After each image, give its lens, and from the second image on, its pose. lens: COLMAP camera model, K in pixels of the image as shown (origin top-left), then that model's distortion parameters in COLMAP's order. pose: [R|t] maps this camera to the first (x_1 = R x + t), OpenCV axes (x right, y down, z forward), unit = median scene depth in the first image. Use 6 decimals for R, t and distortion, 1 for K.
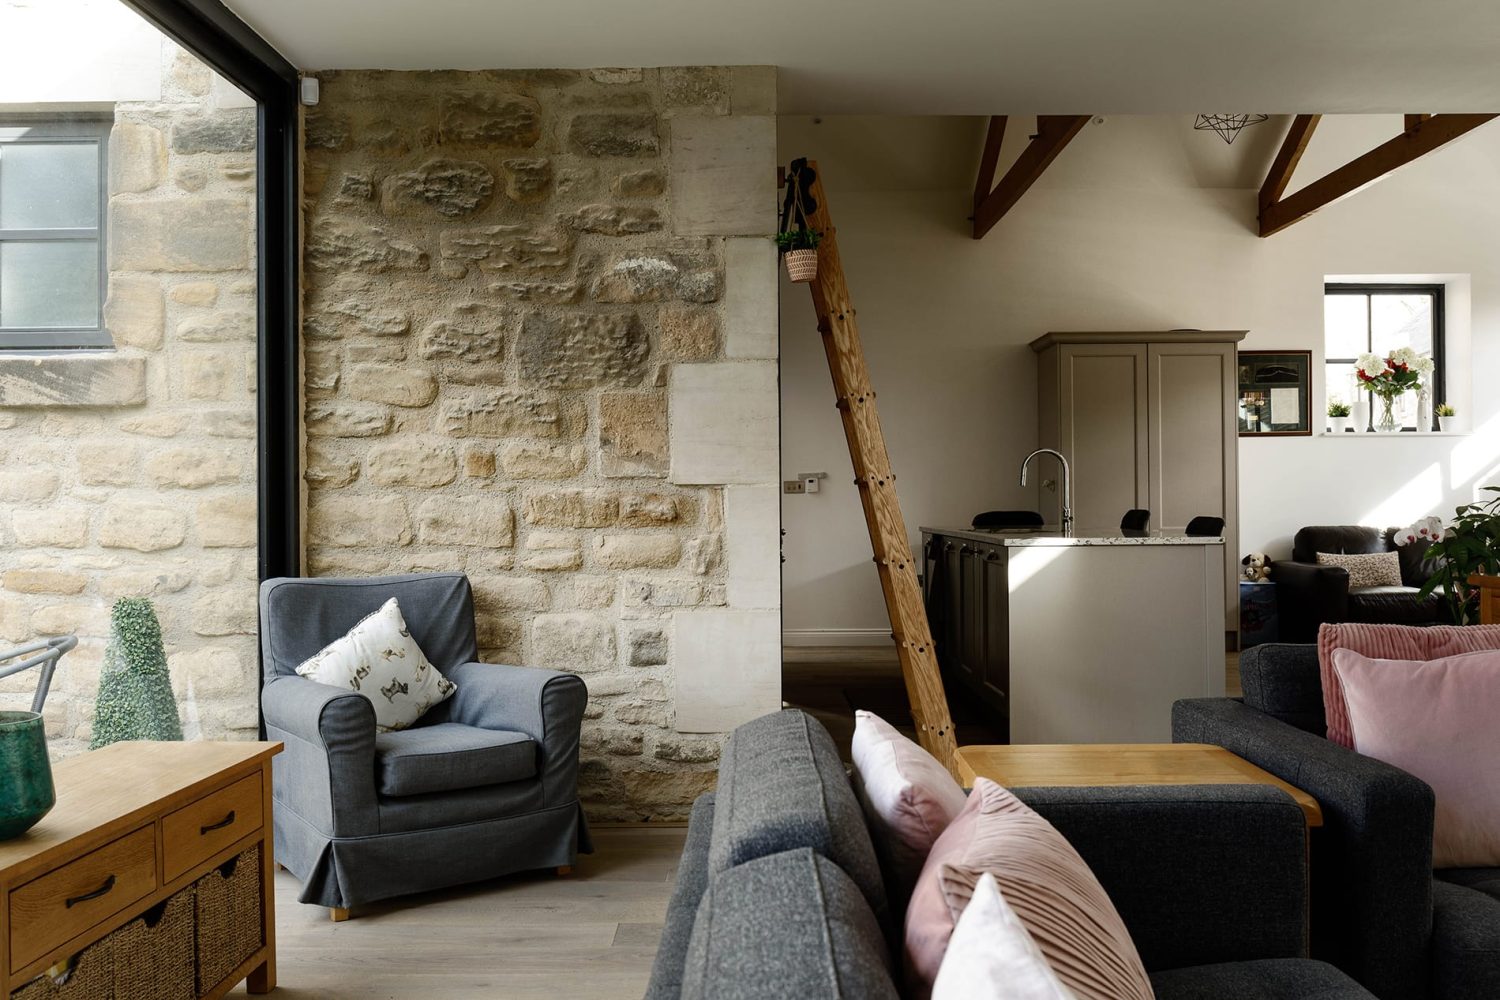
lens RADIAL K [[1301.4, 0, 750.8], [0, 1301.4, 503.7], [0, 0, 1]] dist [-0.034900, 0.000371]
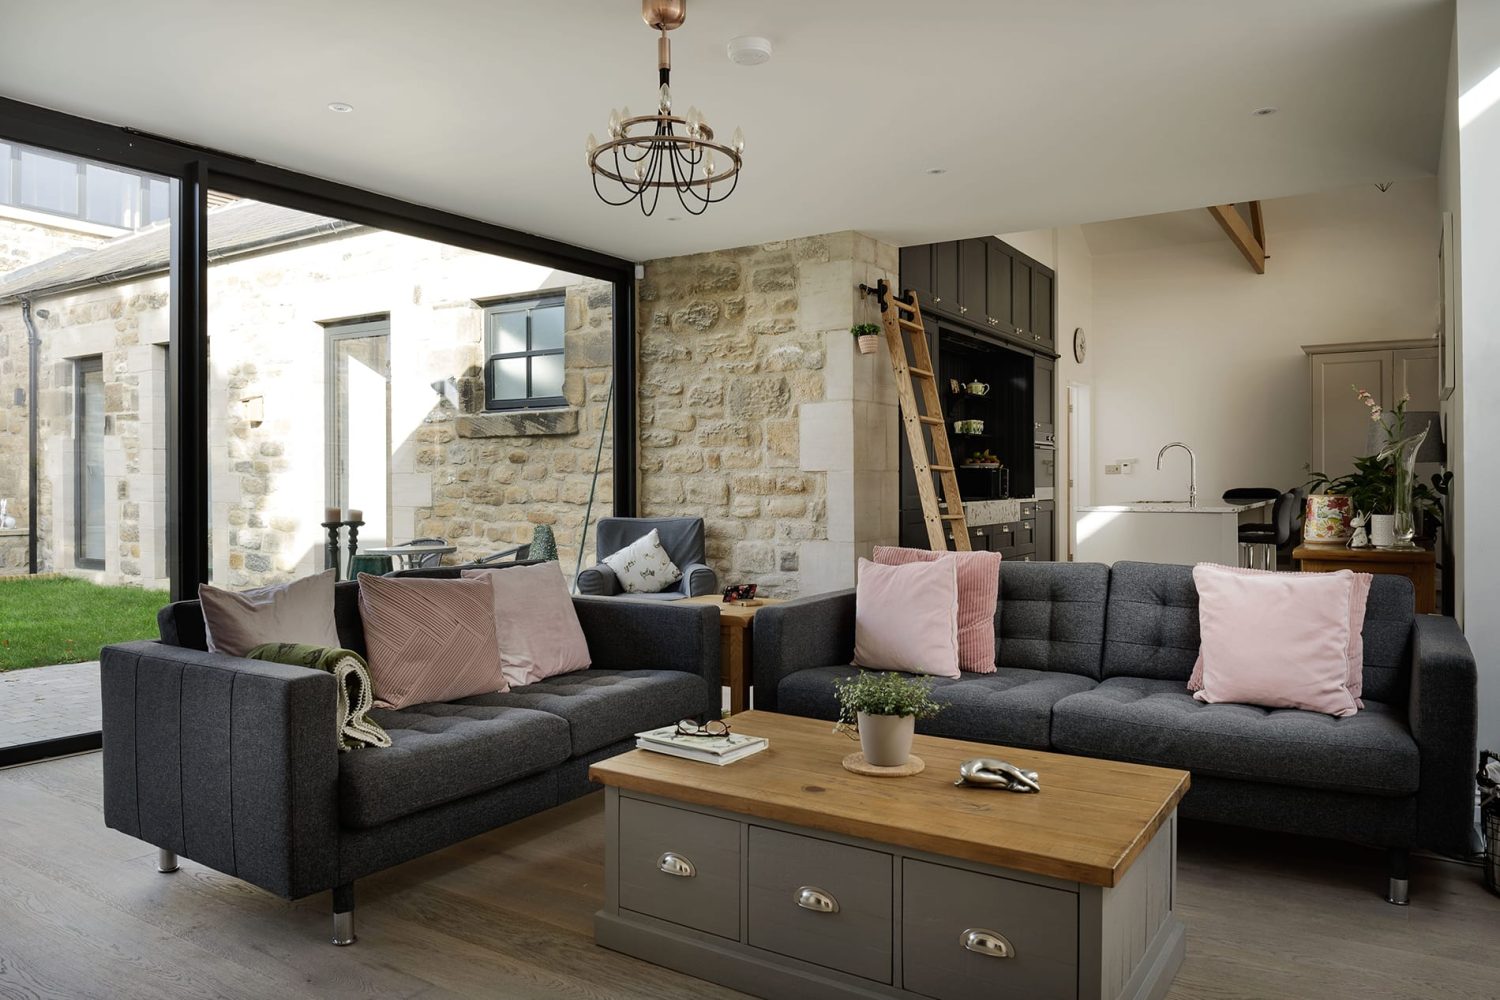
lens RADIAL K [[1041.8, 0, 749.5], [0, 1041.8, 494.2], [0, 0, 1]] dist [-0.006760, -0.001851]
pose [[0.844541, 0.008787, -0.535418, 0.651244], [-0.001948, 0.999909, 0.013336, -0.001880], [0.535487, -0.010220, 0.844482, -0.255871]]
